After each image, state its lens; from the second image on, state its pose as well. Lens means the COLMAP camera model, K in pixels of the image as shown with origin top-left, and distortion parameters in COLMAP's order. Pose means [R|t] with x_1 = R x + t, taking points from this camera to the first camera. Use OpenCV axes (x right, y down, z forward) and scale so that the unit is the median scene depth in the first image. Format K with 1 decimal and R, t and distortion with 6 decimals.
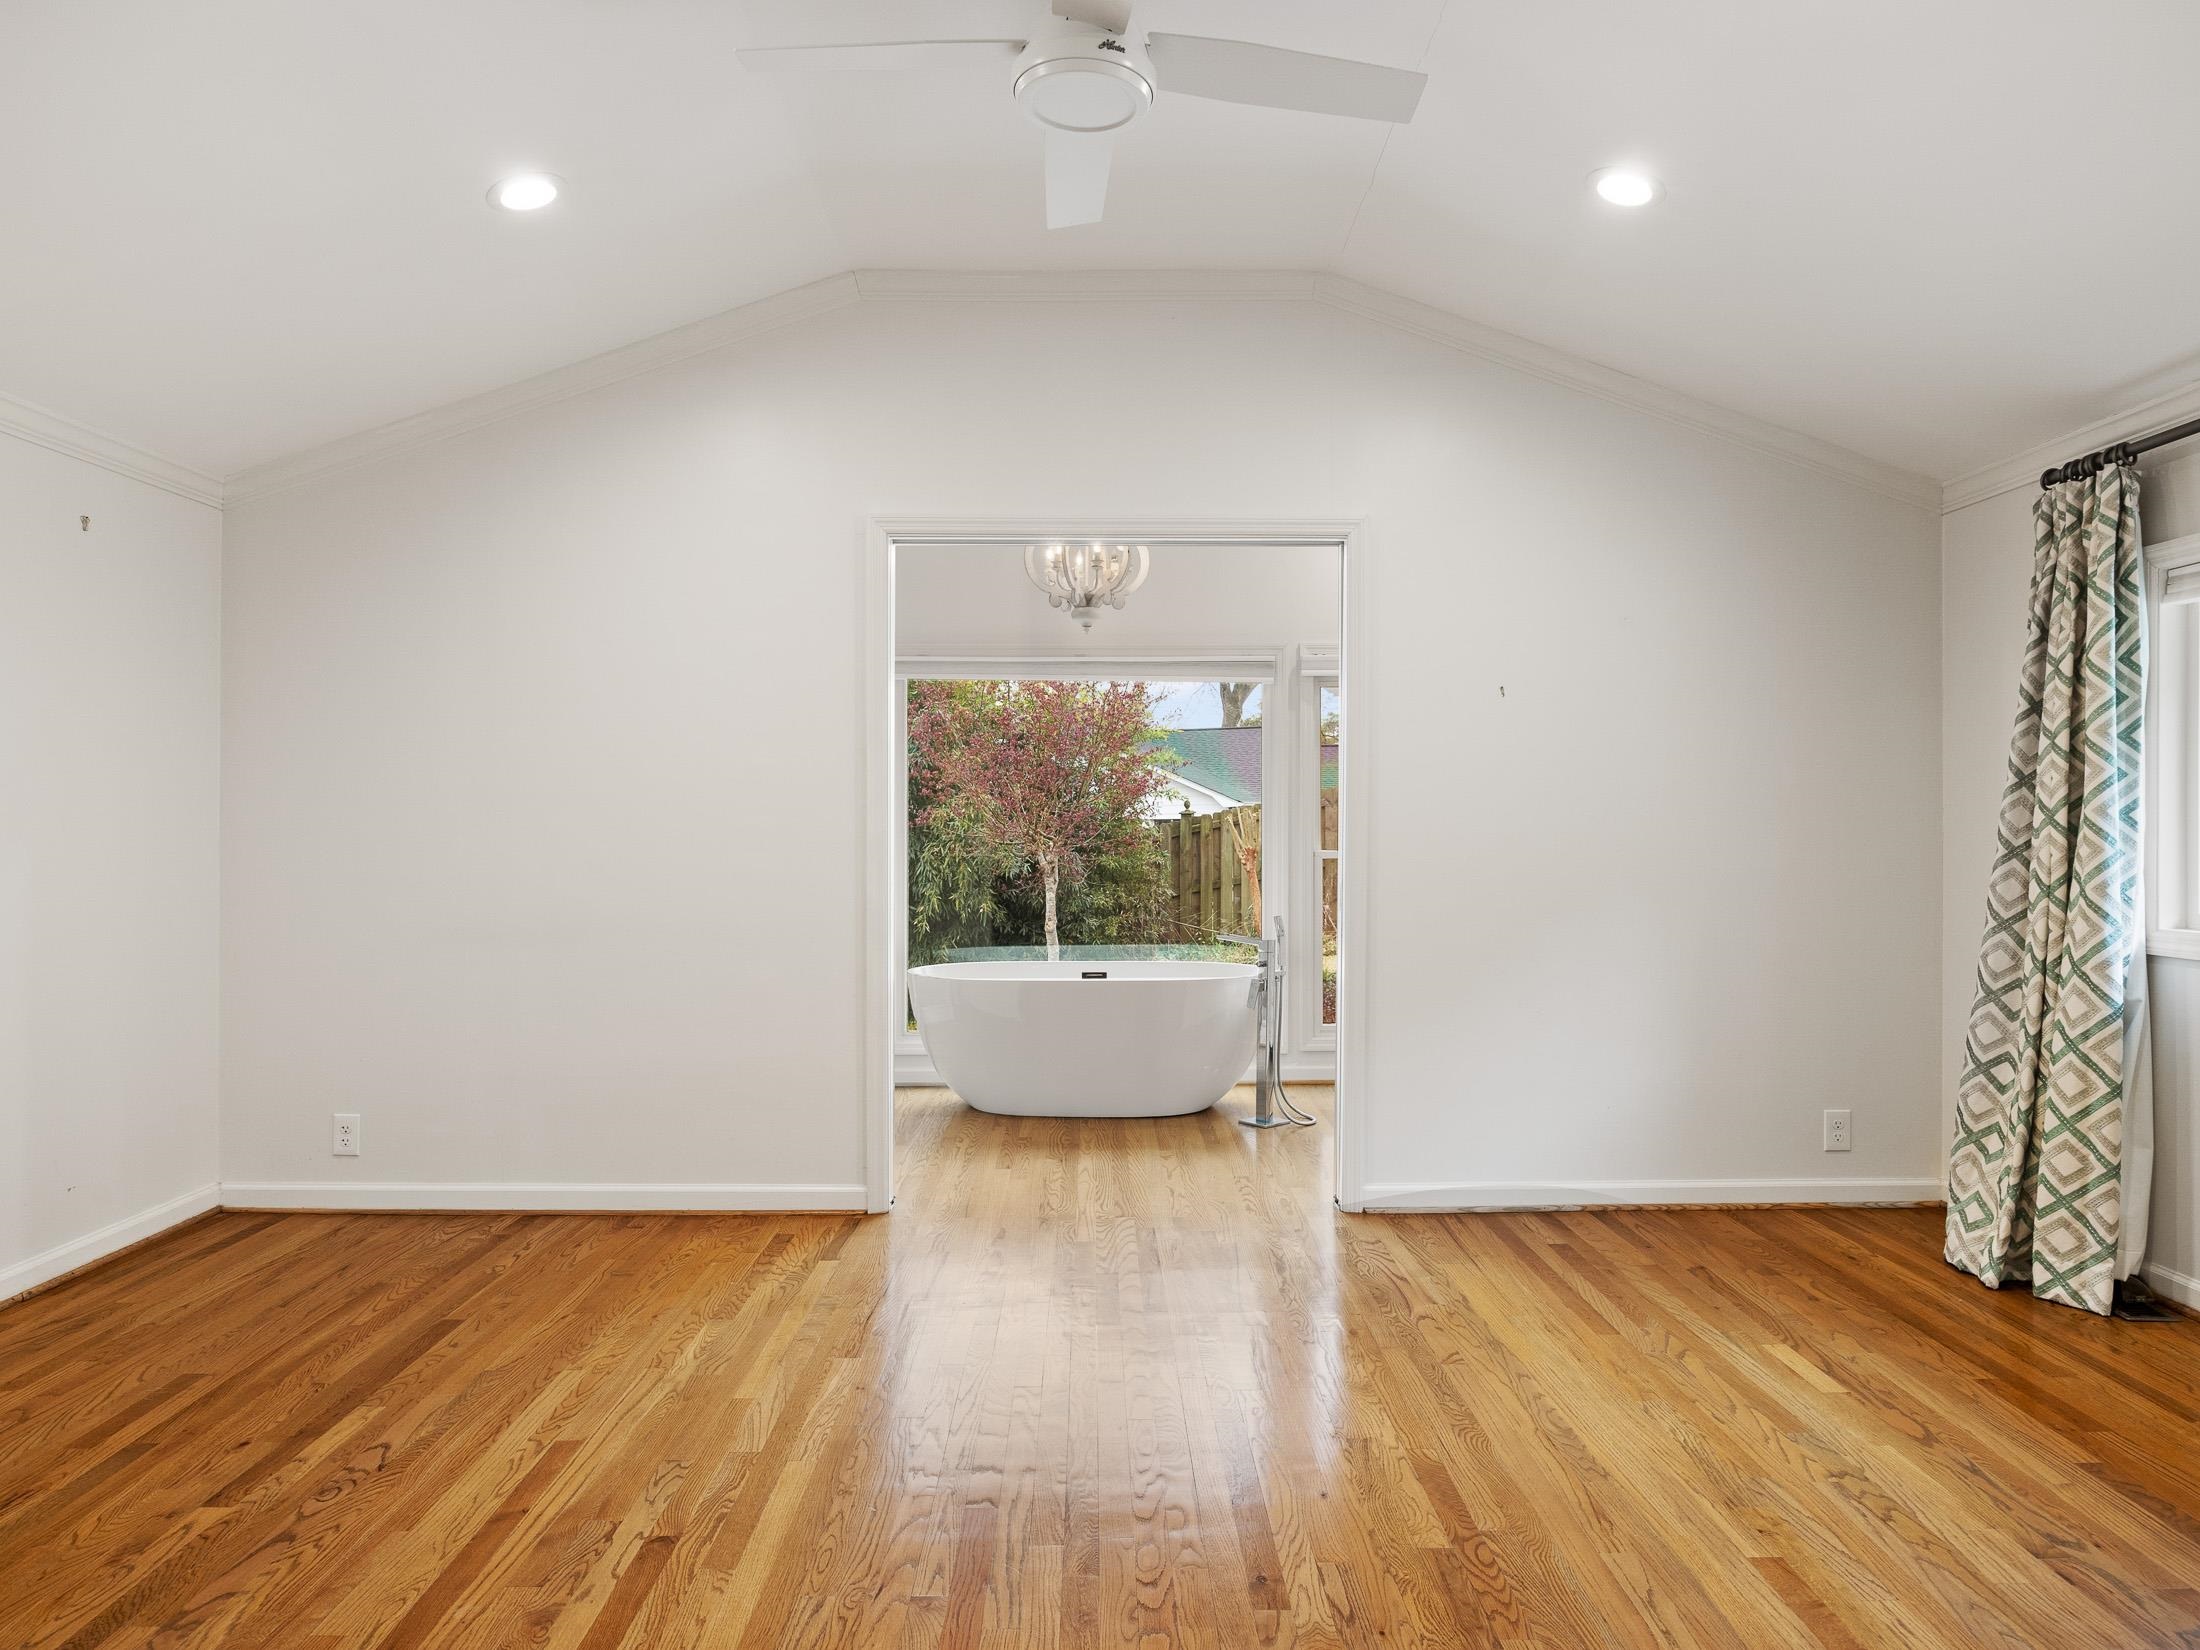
lens RADIAL K [[1405.1, 0, 1102.8], [0, 1405.1, 820.0], [0, 0, 1]] dist [-0.001920, -0.000703]
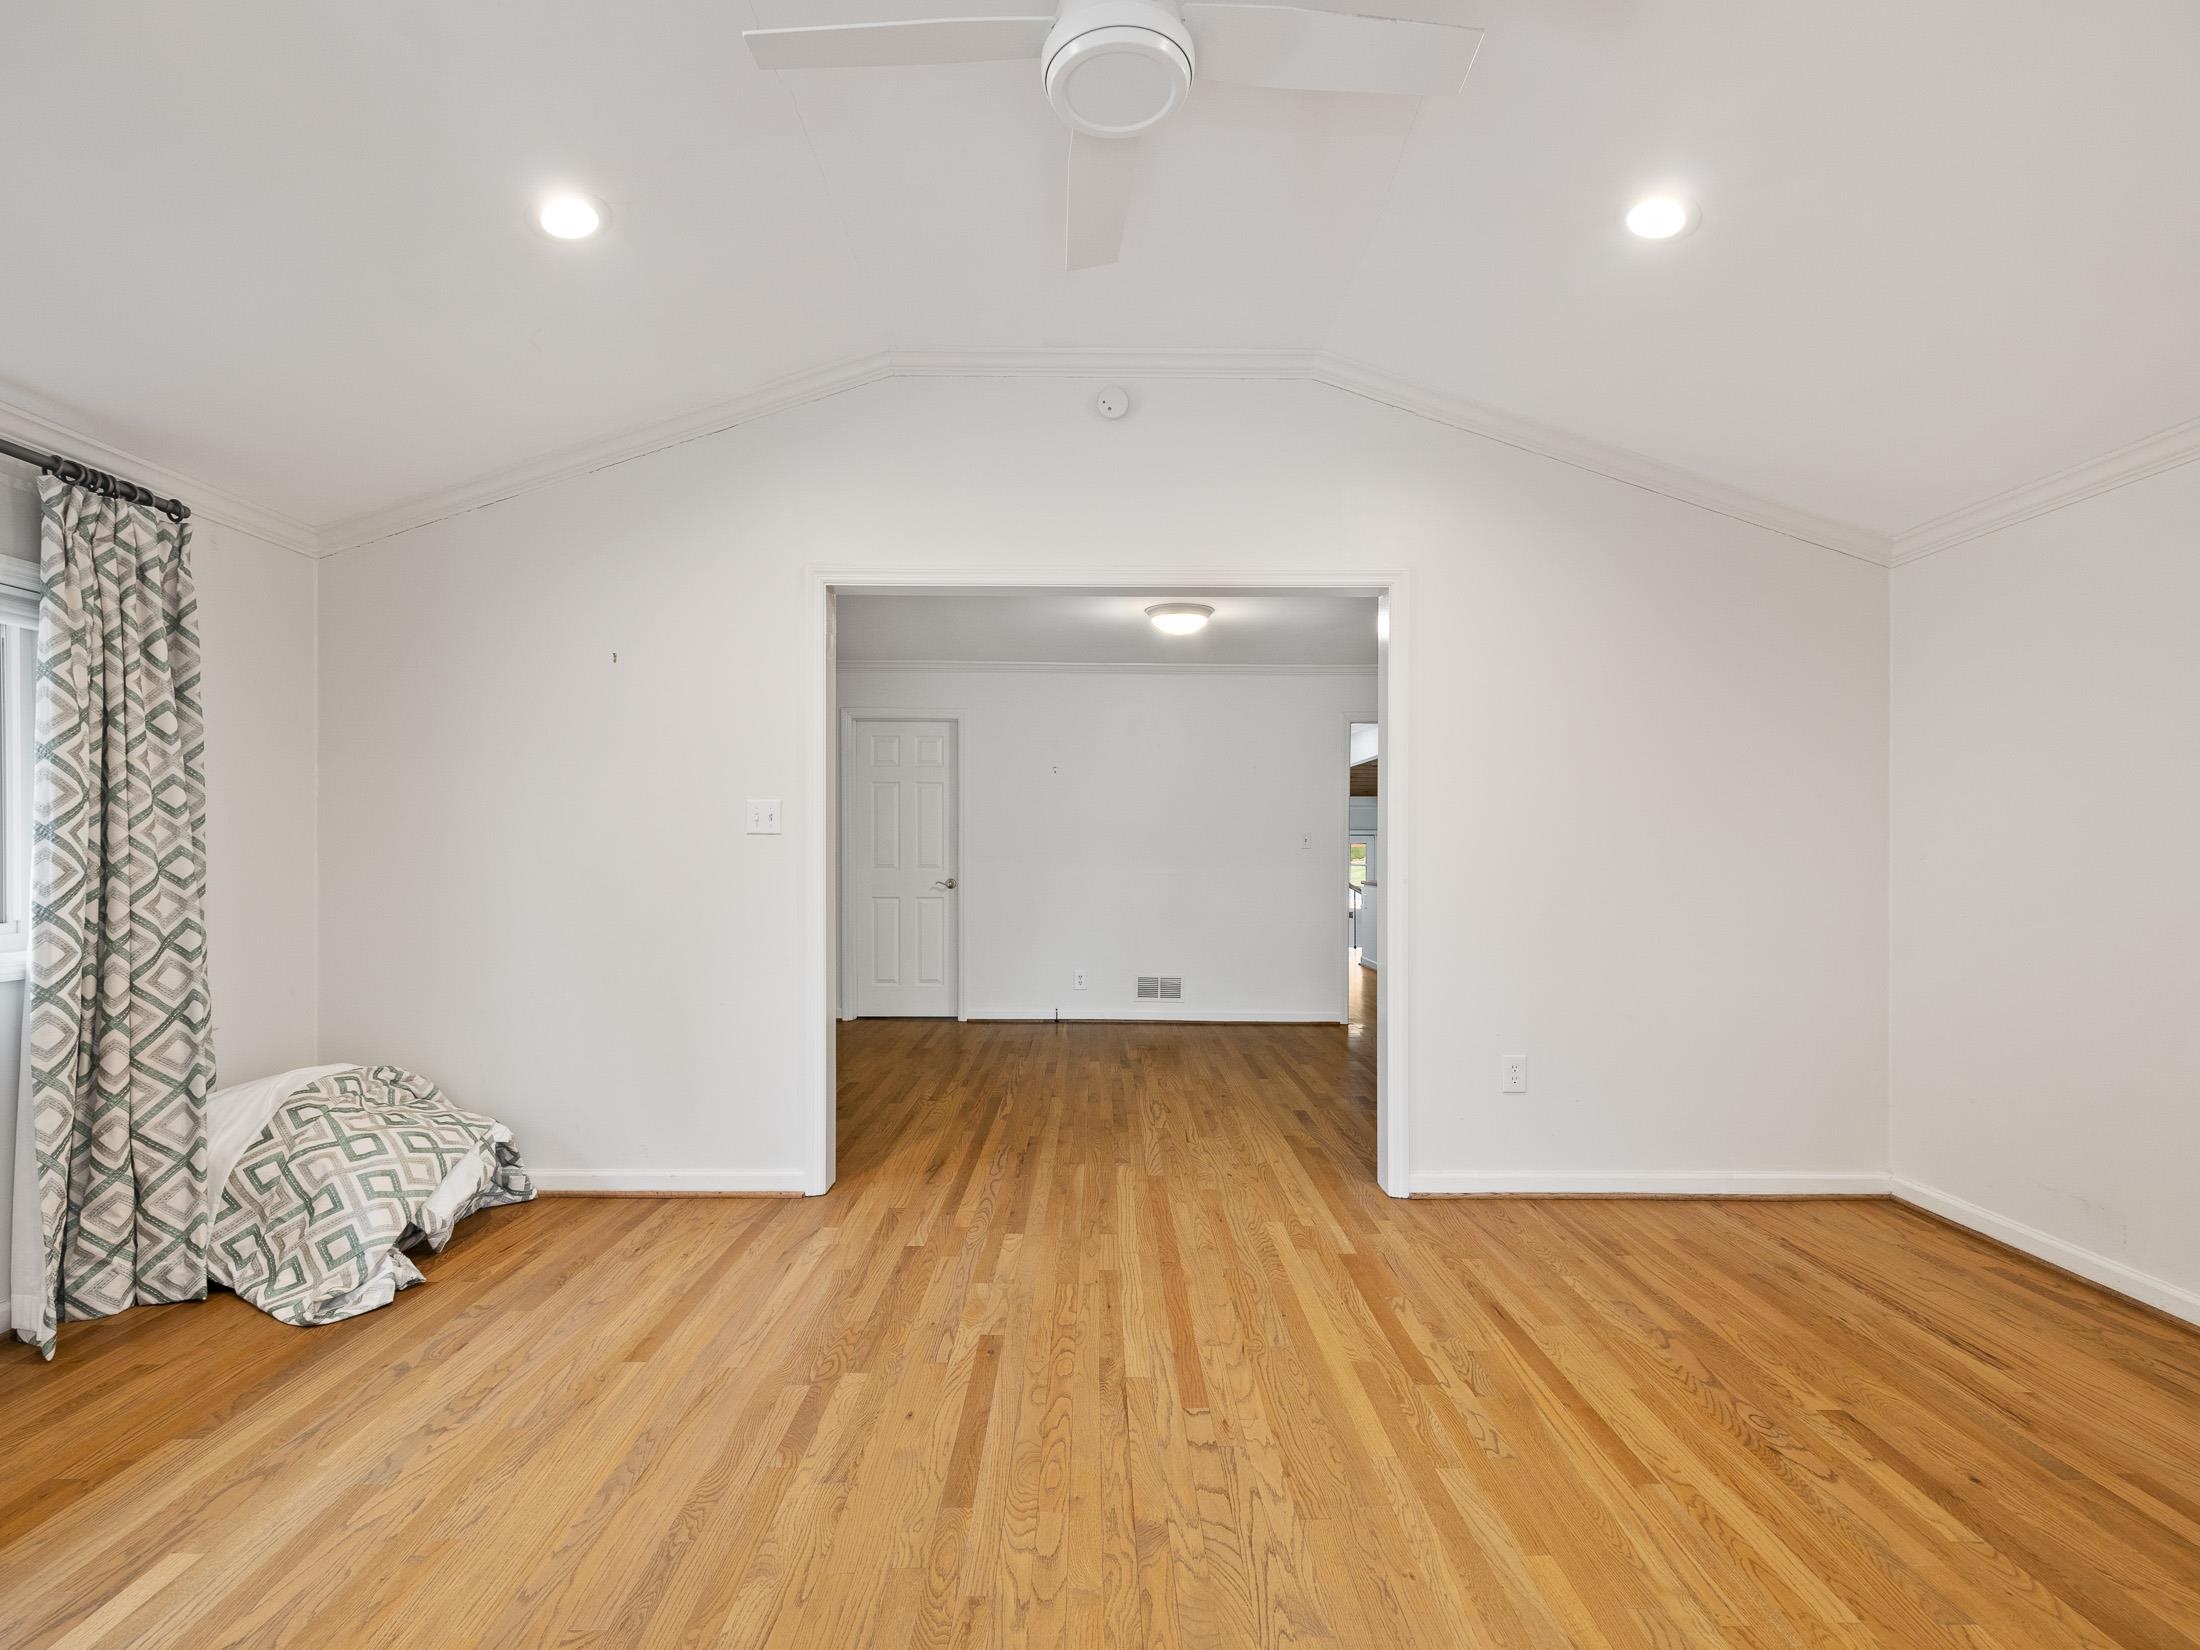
lens RADIAL K [[1006.2, 0, 1100.0], [0, 1006.2, 825.0], [0, 0, 1]] dist [-0.000239, 0.000005]
pose [[-0.999994, 0.002969, 0.001893, -0.004477], [0.002917, 0.999639, -0.026710, 0.004607], [-0.001972, -0.026705, -0.999641, 1.357366]]
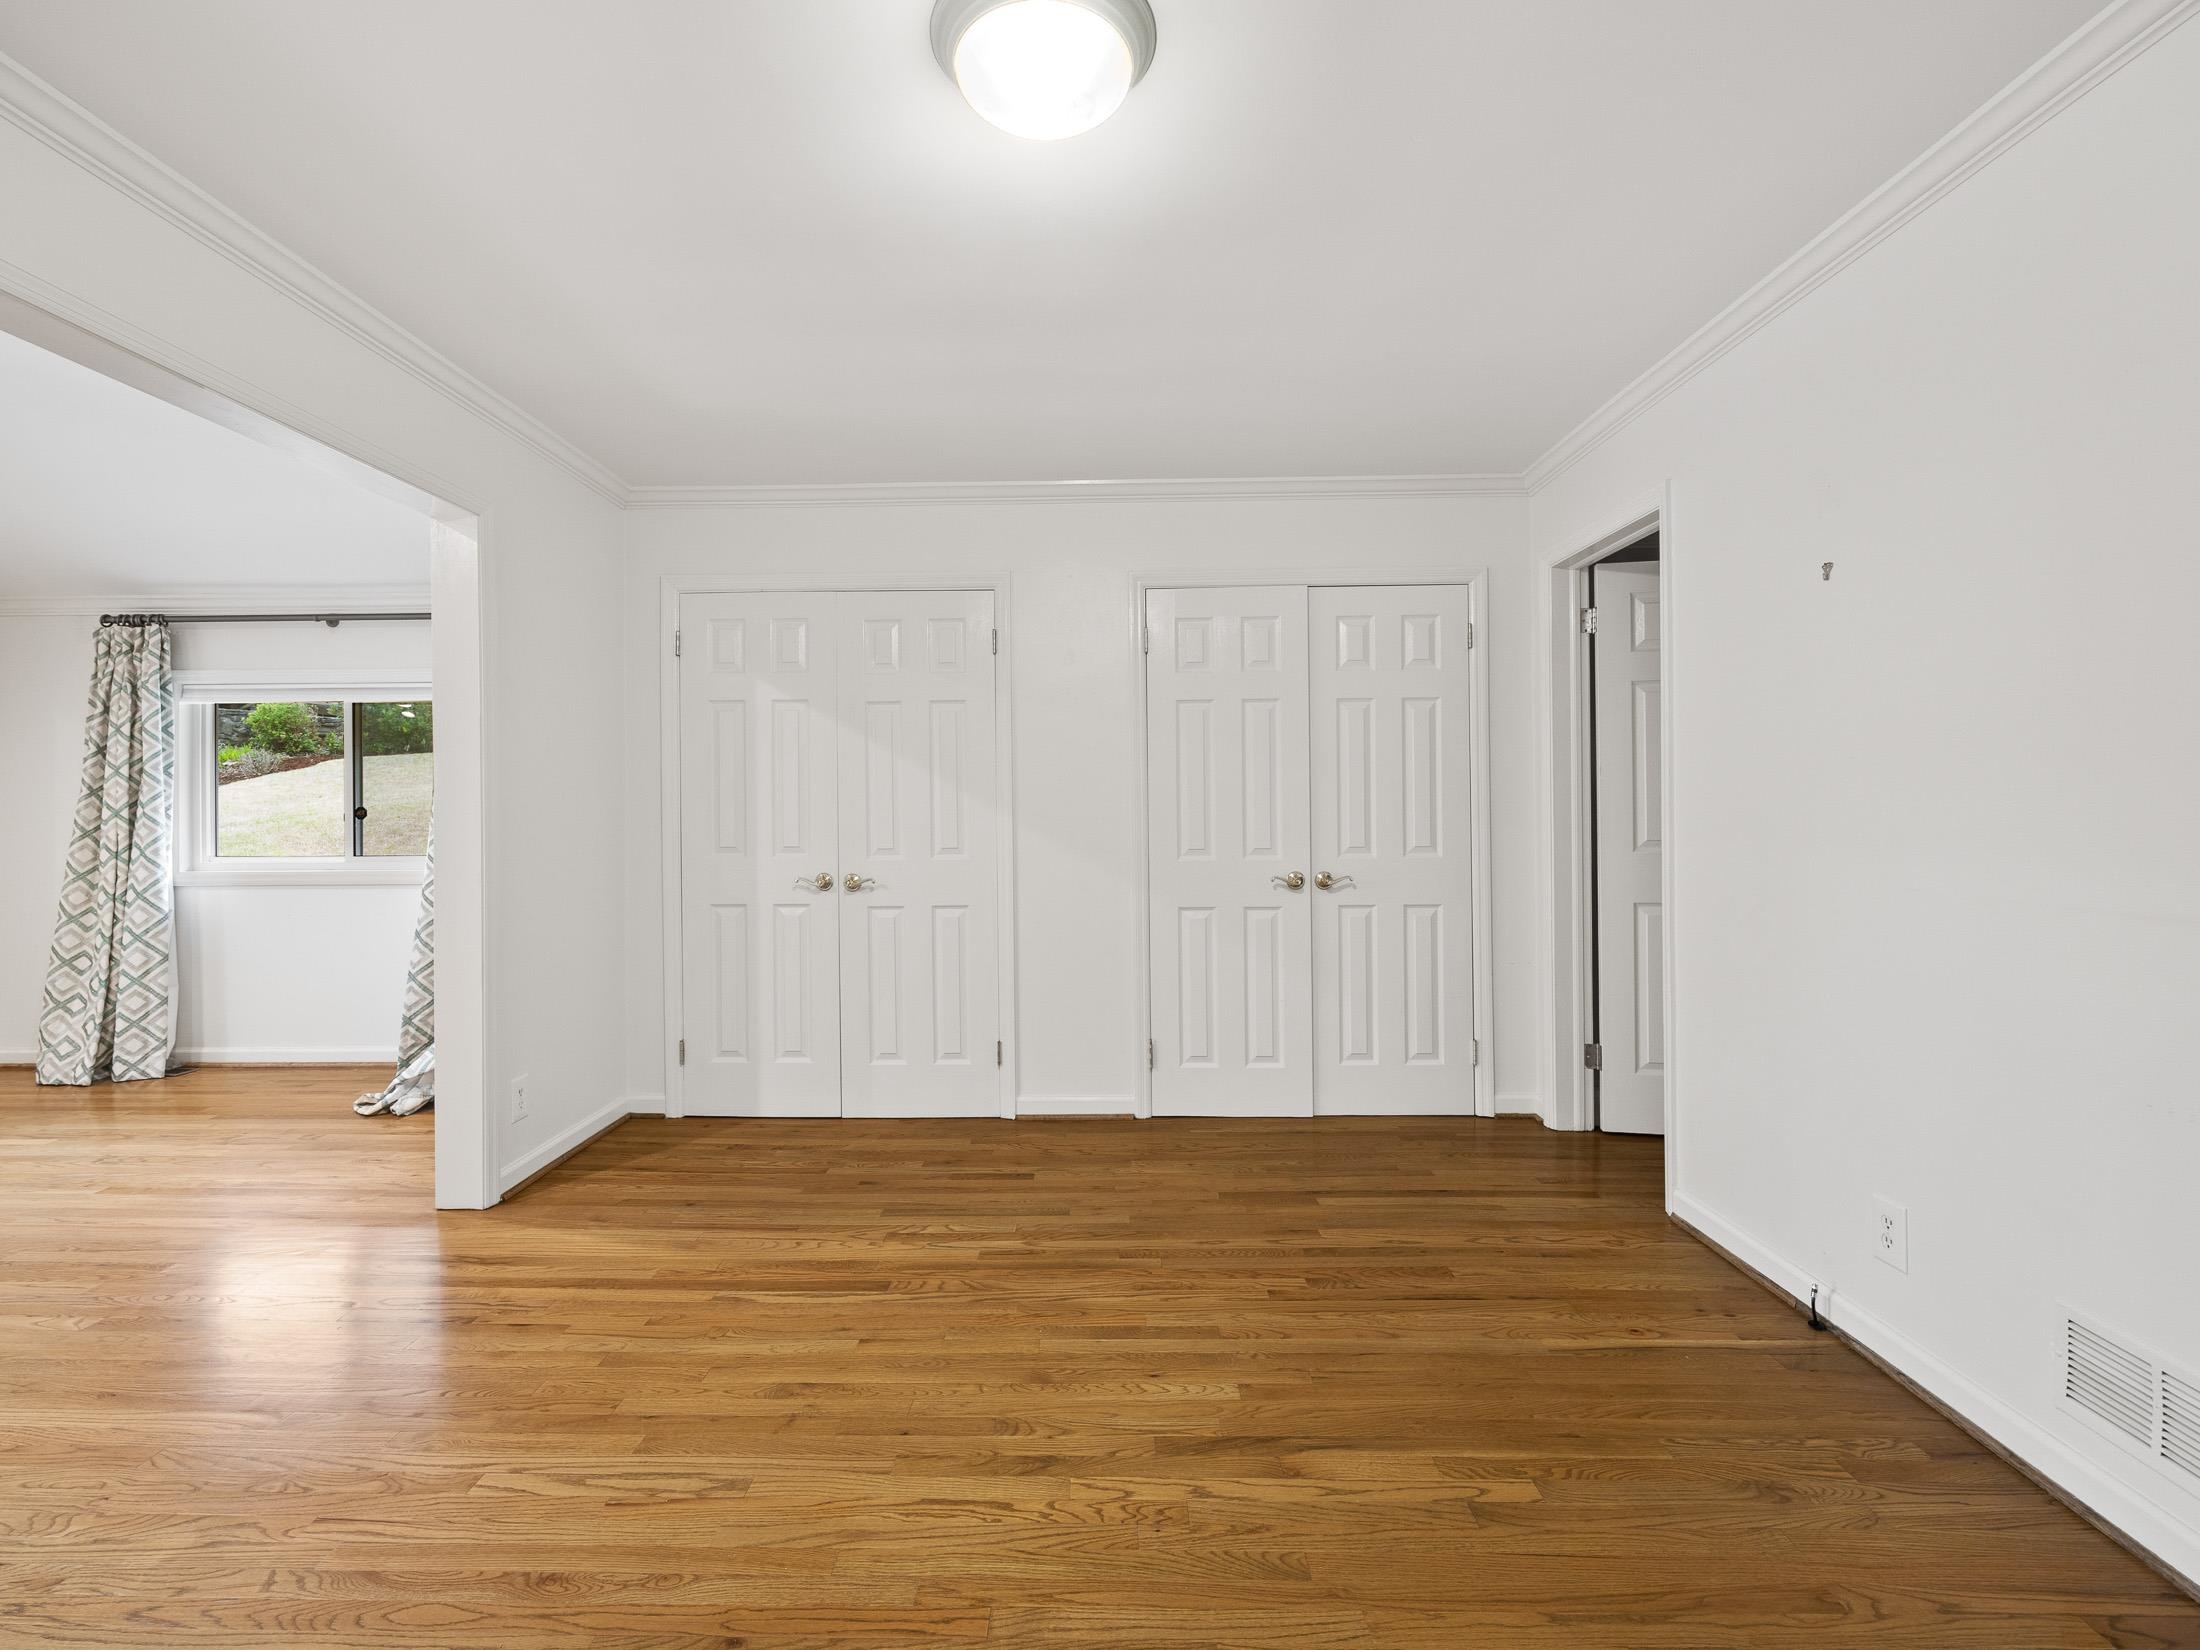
lens RADIAL K [[1006.2, 0, 1100.0], [0, 1006.2, 825.0], [0, 0, 1]] dist [-0.000239, 0.000005]
pose [[0.010677, -0.005406, 0.999928, -0.598271], [0.003319, 0.999980, 0.005370, 0.010222], [-0.999937, 0.003261, 0.010695, -0.265777]]
